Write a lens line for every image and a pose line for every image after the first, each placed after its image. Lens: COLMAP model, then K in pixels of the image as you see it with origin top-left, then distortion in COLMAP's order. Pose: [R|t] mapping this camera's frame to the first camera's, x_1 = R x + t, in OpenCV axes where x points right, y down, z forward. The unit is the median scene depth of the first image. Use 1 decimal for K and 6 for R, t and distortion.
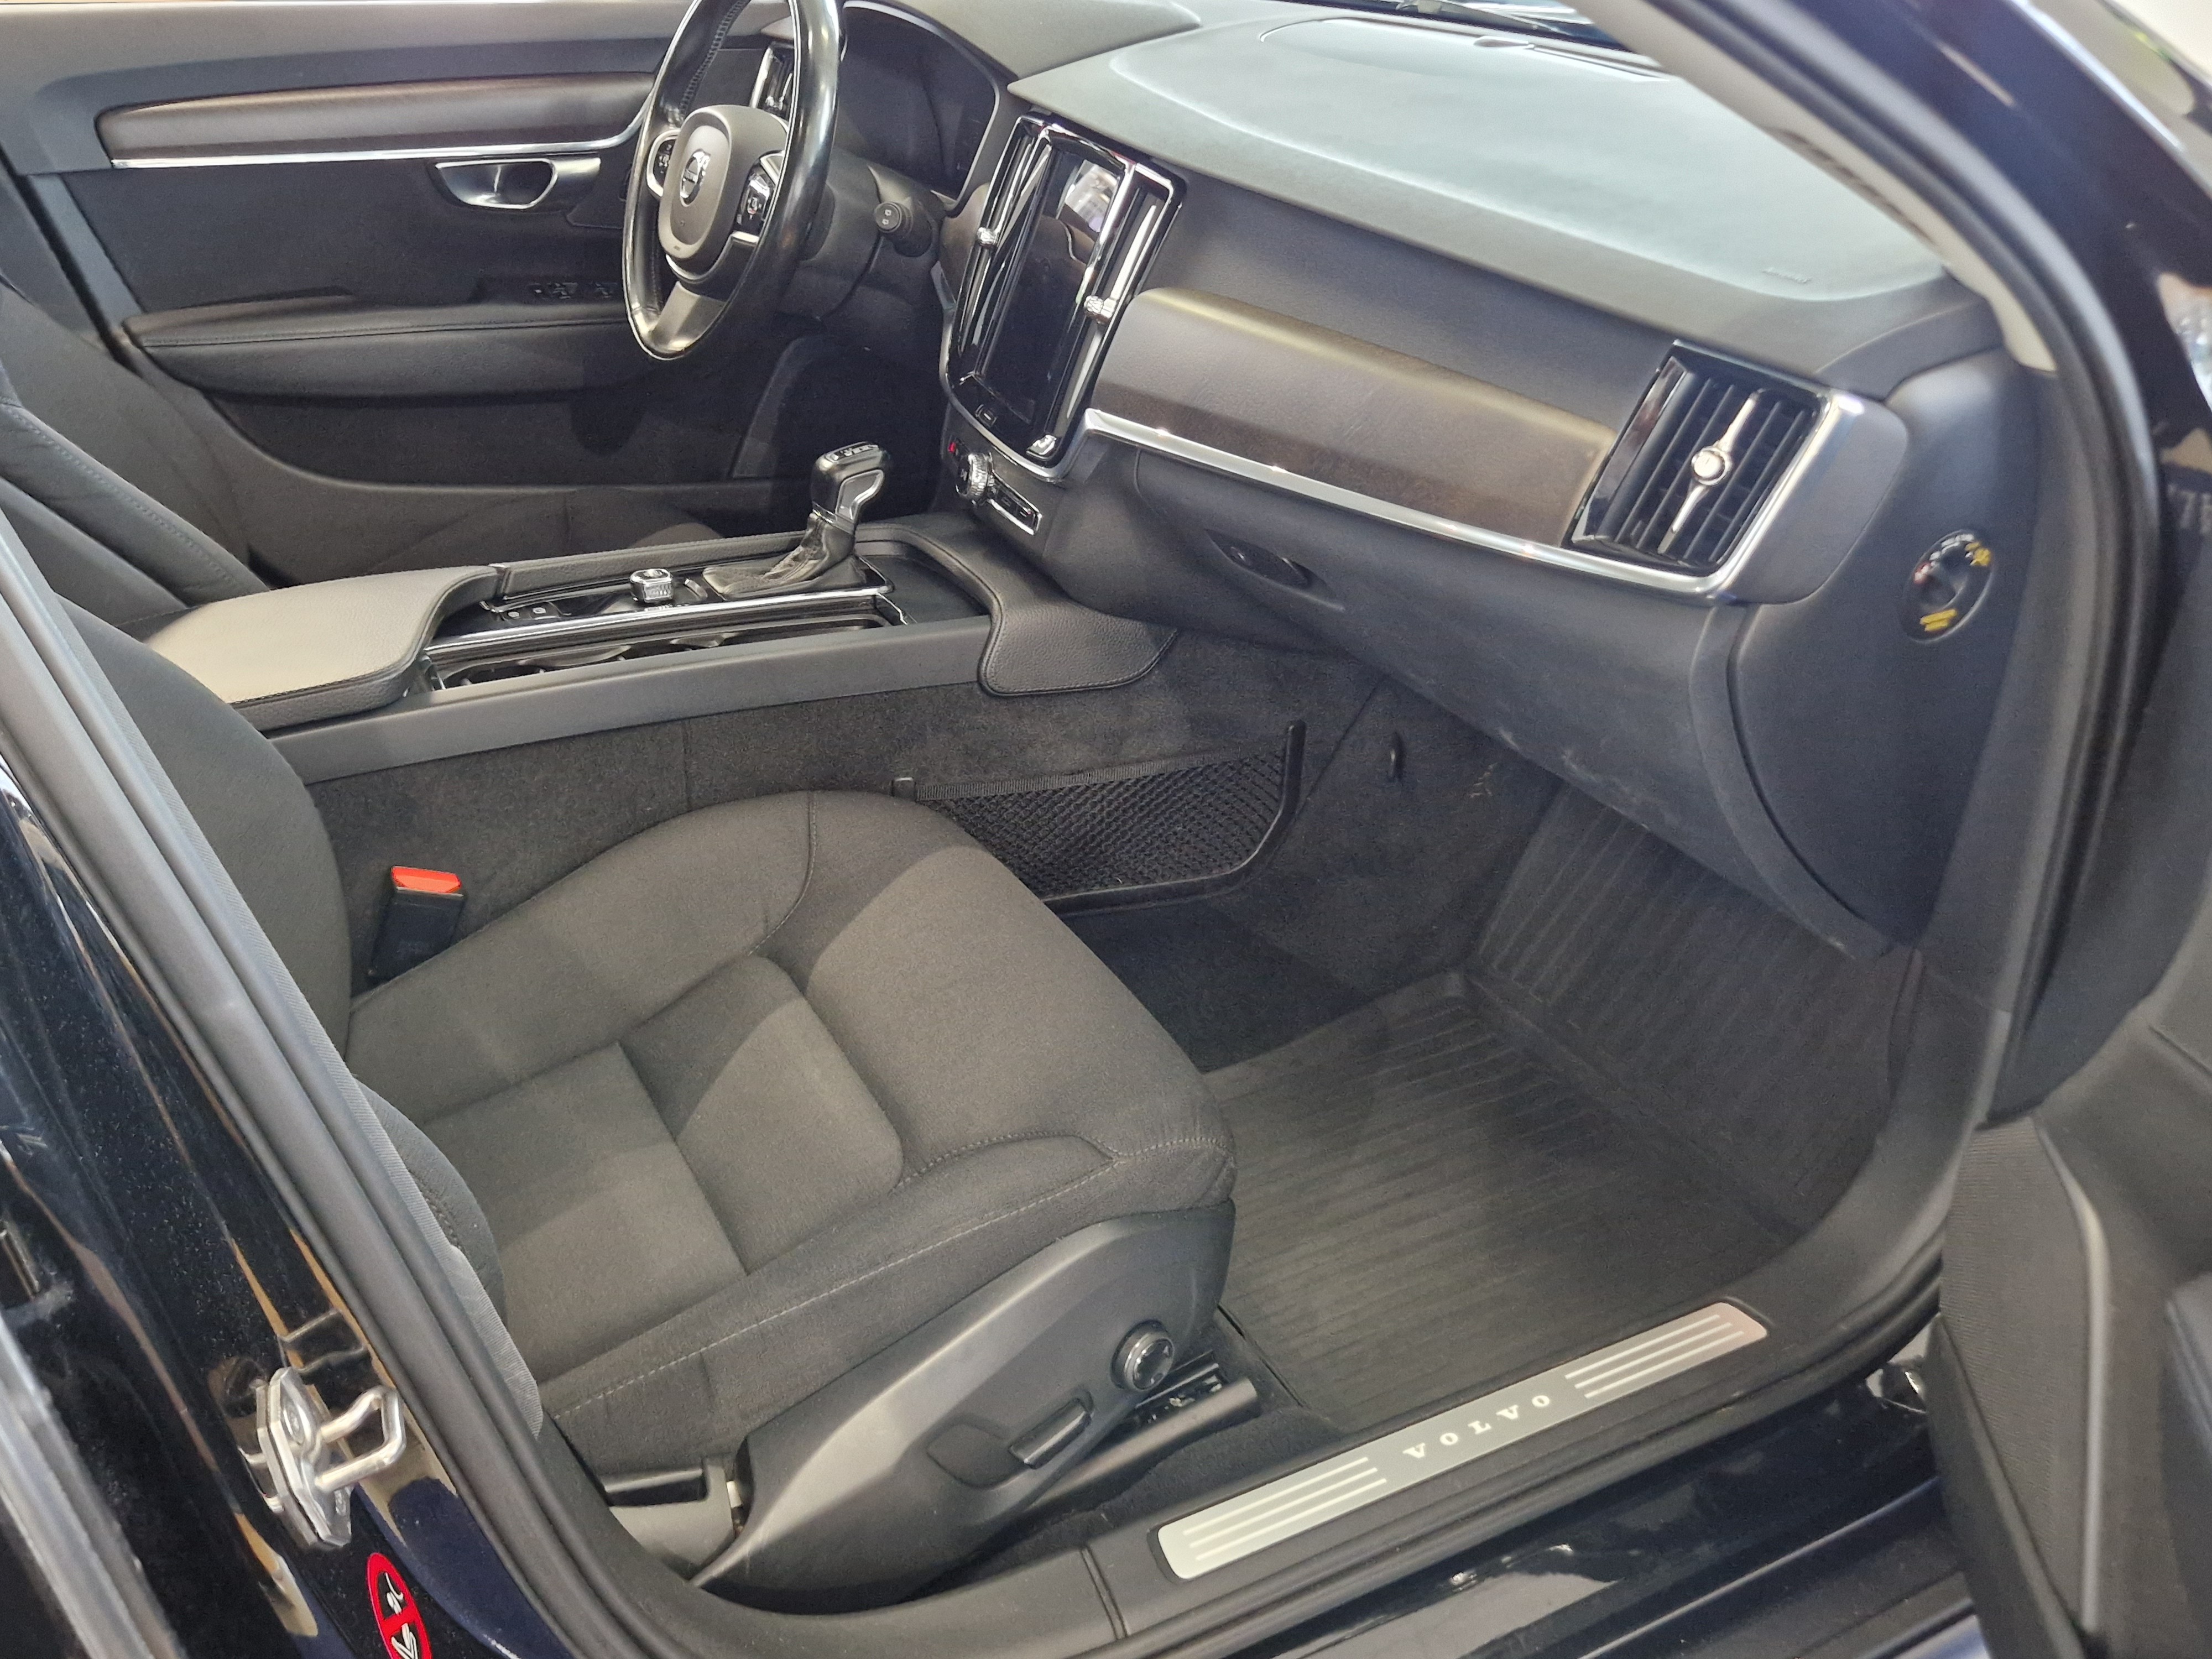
lens RADIAL K [[1957.7, 0, 1095.6], [0, 1957.7, 831.0], [0, 0, 1]] dist [0.013917, -0.004963]
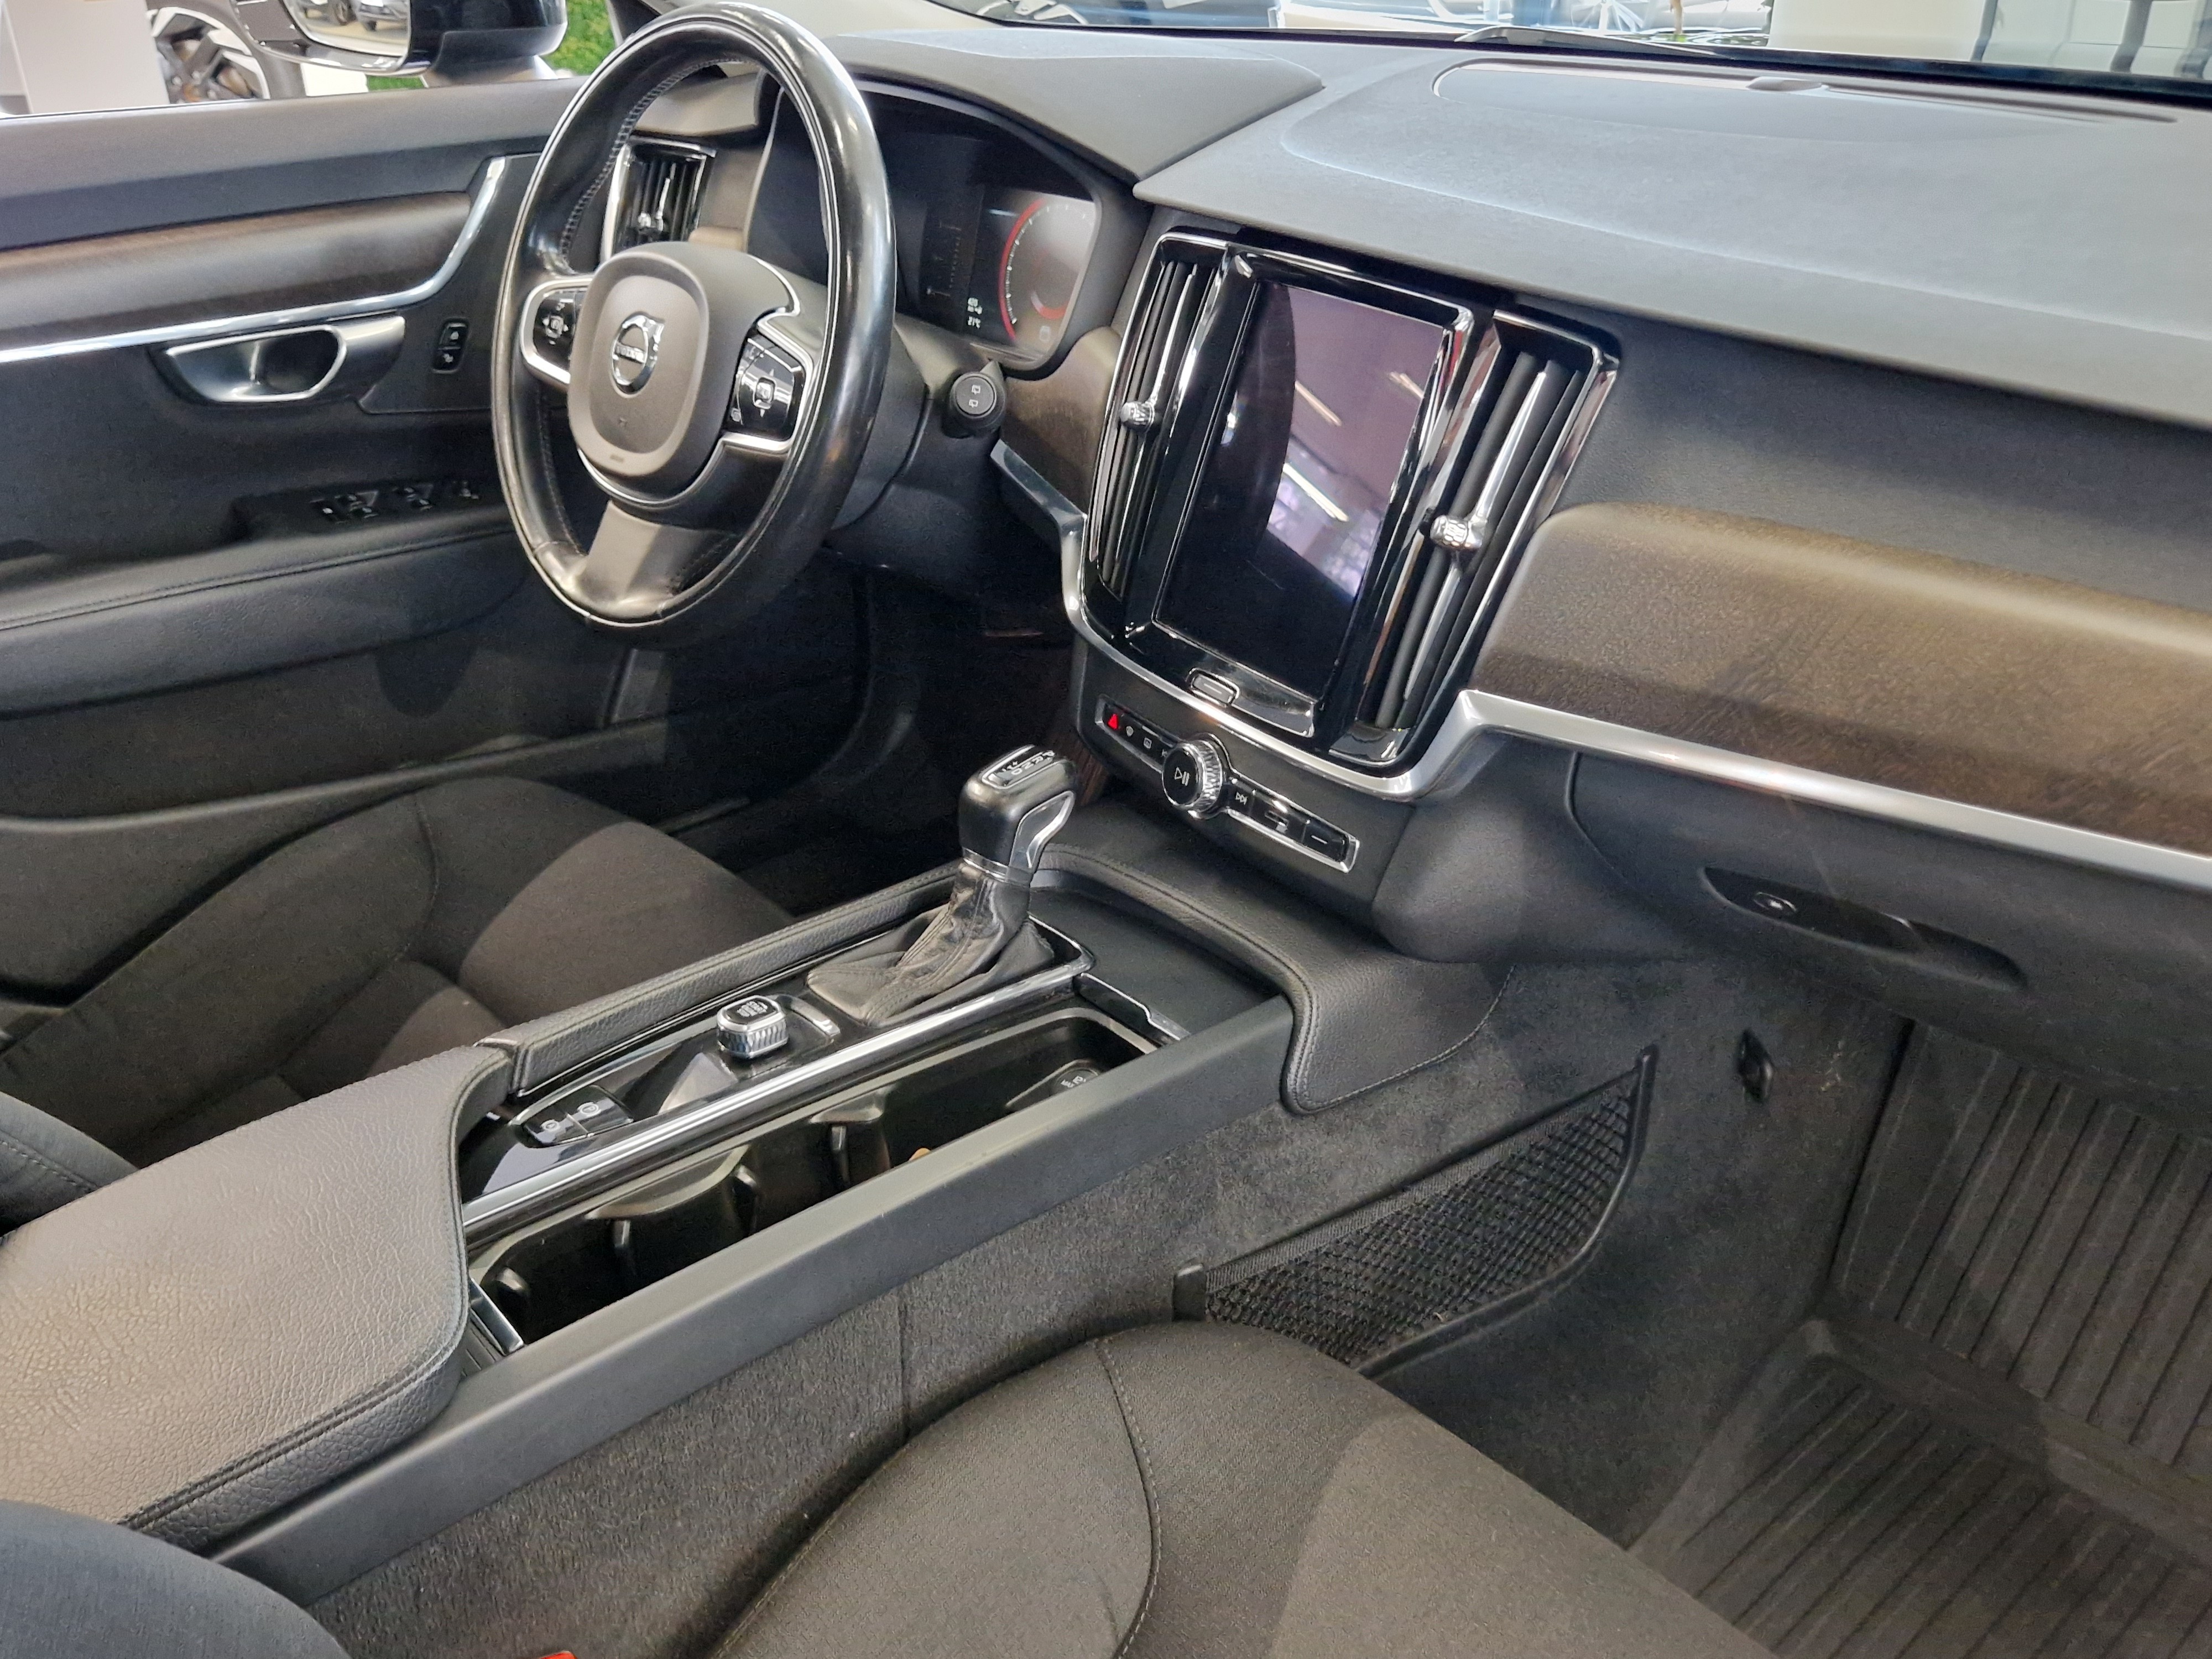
lens RADIAL K [[1968.4, 0, 1118.3], [0, 1968.4, 796.2], [0, 0, 1]] dist [0.013674, -0.008175]
pose [[0.971023, -0.131186, 0.199759, -0.212006], [0.137651, 0.990303, -0.018765, -0.158042], [-0.195360, 0.045718, 0.979665, 0.336200]]
